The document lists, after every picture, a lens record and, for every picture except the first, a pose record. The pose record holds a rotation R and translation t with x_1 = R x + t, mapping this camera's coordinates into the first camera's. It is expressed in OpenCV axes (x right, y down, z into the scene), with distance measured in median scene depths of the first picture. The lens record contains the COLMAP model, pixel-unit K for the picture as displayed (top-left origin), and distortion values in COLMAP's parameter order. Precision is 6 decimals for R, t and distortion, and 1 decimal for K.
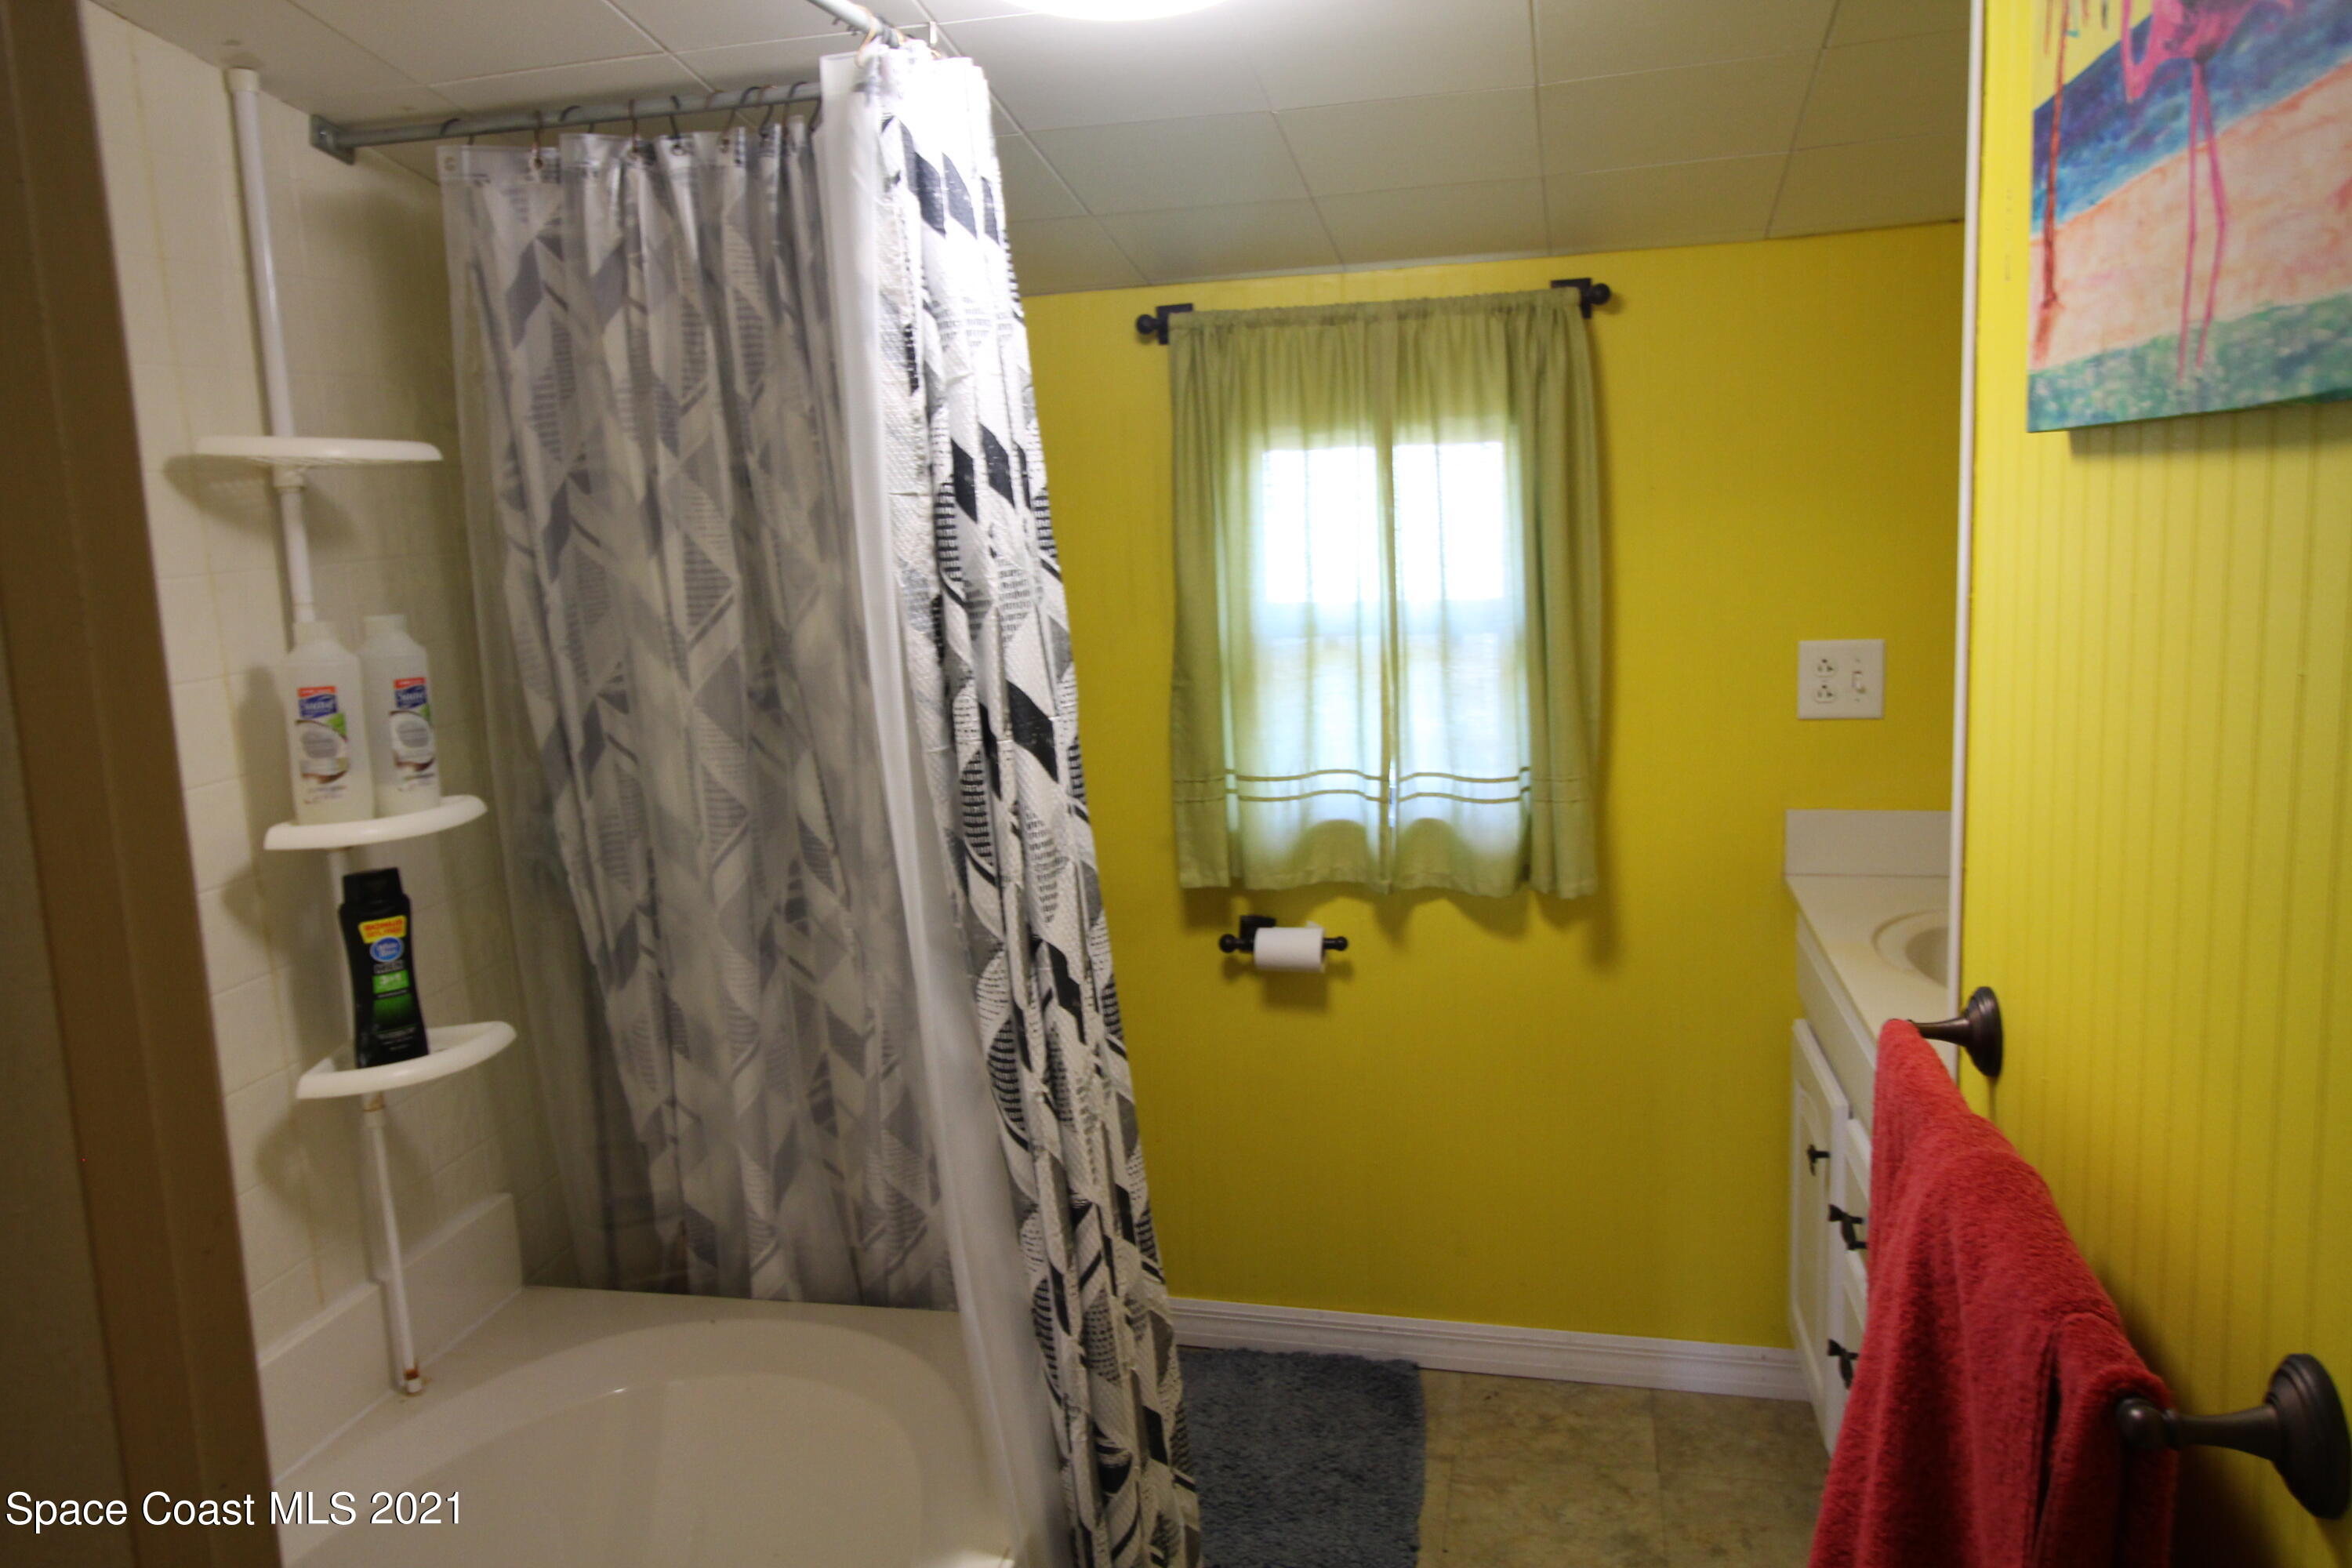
lens RADIAL K [[1760.8, 0, 1107.9], [0, 1760.8, 754.4], [0, 0, 1]] dist [0.021966, -0.008716]
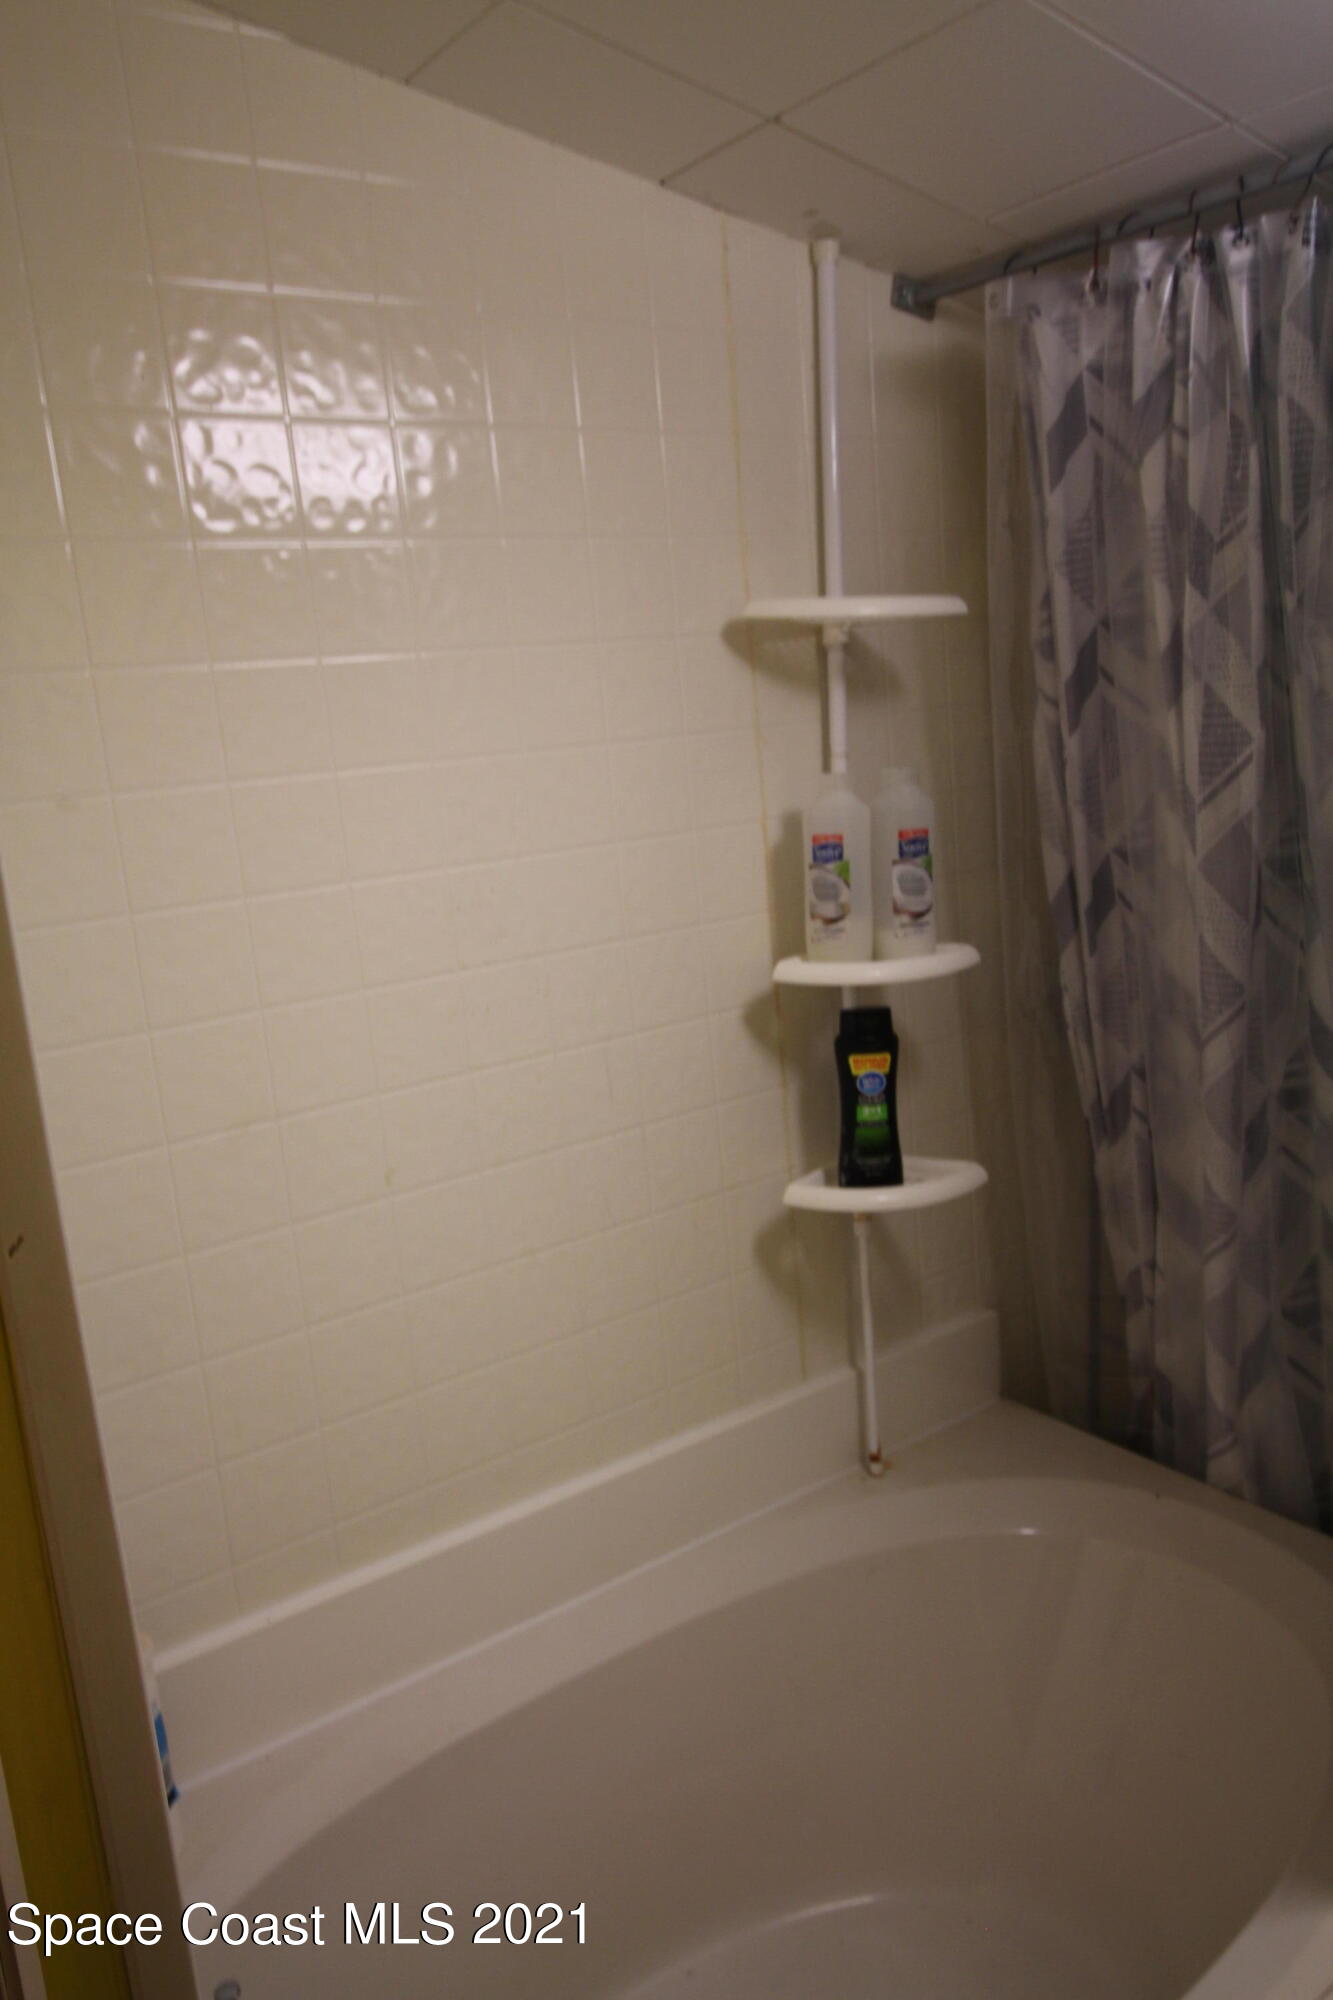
lens RADIAL K [[1497.3, 0, 663.4], [0, 1497.3, 1017.3], [0, 0, 1]] dist [0.021966, -0.008716]
pose [[0.771624, 0.134330, -0.621733, 0.053015], [-0.063633, 0.988845, 0.134672, -0.041588], [0.632888, -0.064353, 0.771564, 0.208815]]
